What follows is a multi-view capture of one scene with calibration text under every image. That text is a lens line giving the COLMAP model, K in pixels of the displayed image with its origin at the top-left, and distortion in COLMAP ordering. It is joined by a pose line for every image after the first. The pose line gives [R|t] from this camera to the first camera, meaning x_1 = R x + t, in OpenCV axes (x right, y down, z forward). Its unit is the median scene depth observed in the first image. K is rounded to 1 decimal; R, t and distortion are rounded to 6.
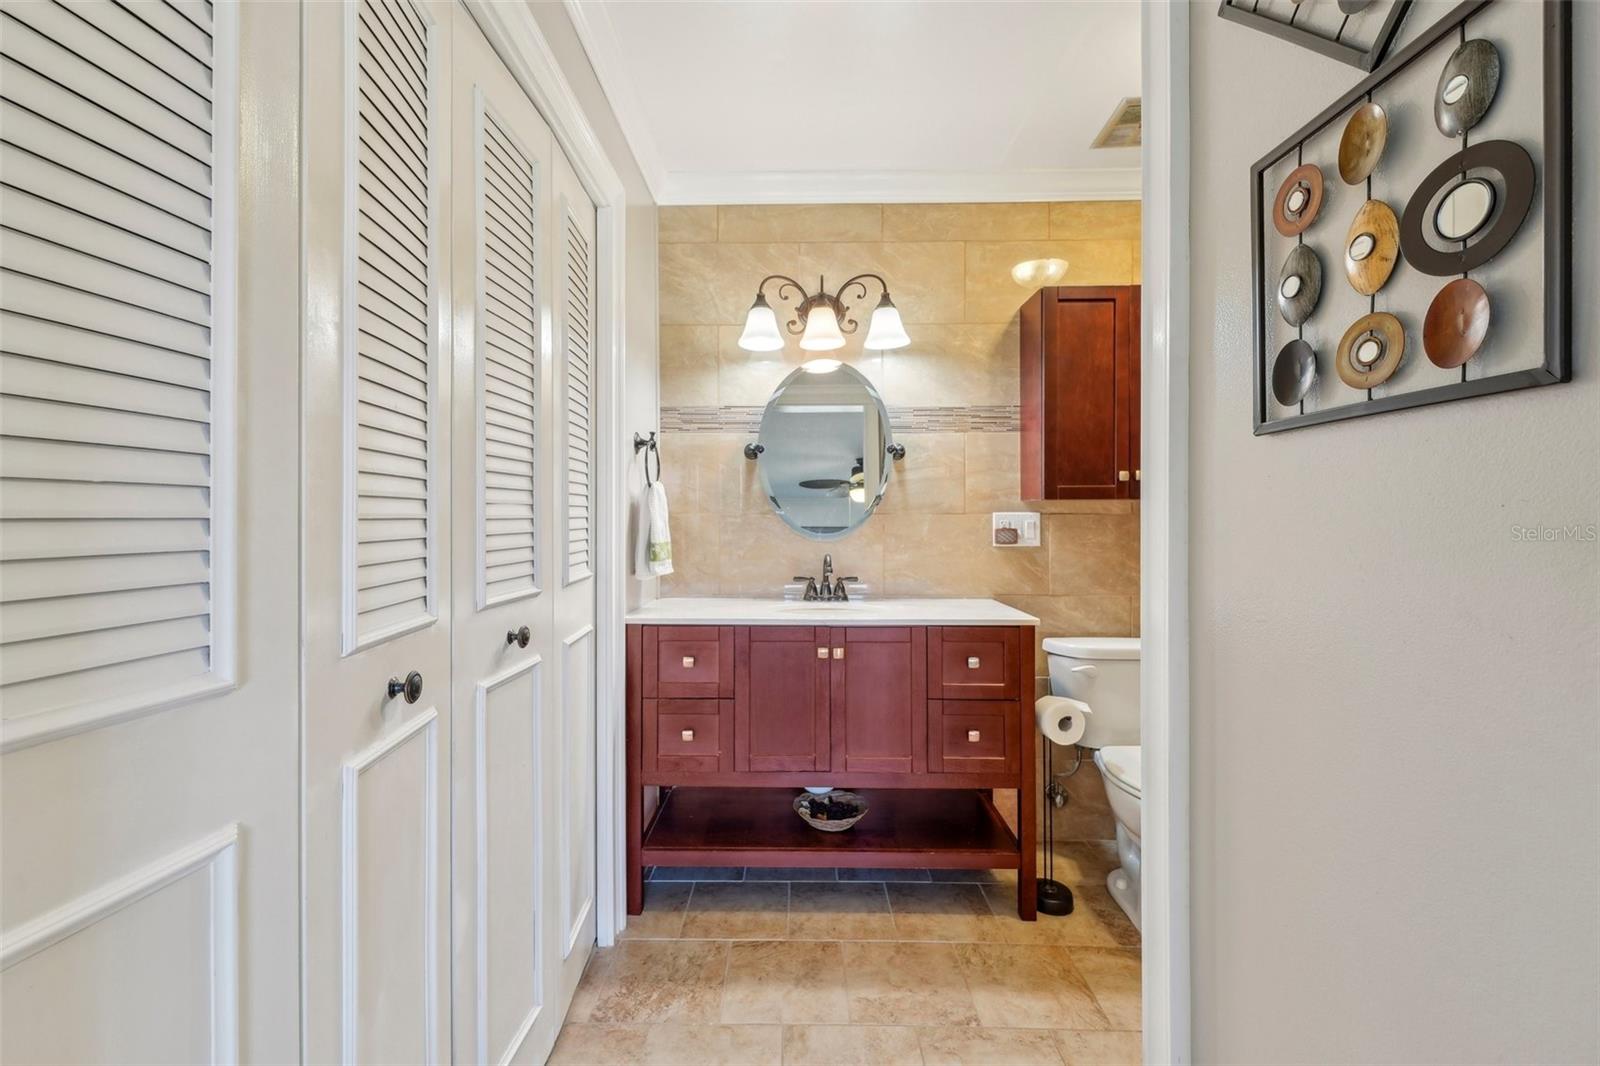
lens RADIAL K [[672.3, 0, 800.0], [0, 672.3, 533.0], [0, 0, 1]] dist [0.015103, -0.000448]
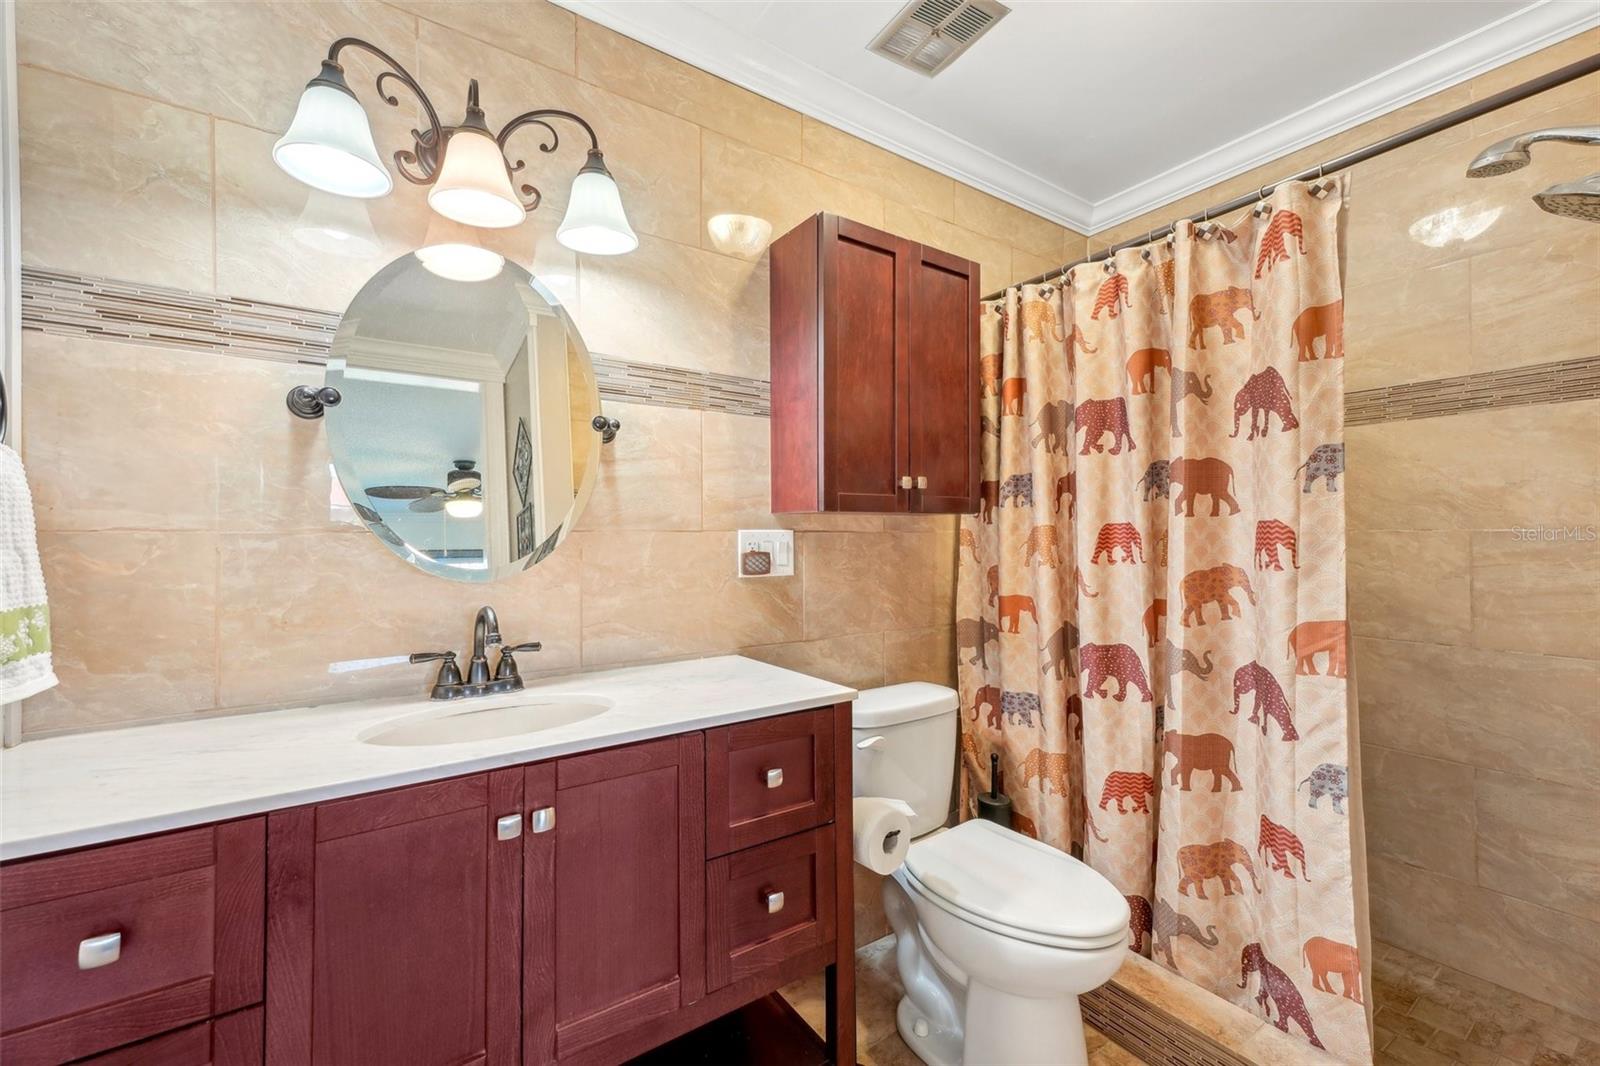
lens RADIAL K [[672.3, 0, 800.0], [0, 672.3, 533.0], [0, 0, 1]] dist [0.015103, -0.000448]
pose [[0.830549, -0.000670, 0.556945, -0.048500], [0.016510, 0.999589, -0.023418, -0.009866], [-0.556701, 0.028645, 0.830219, 0.399826]]
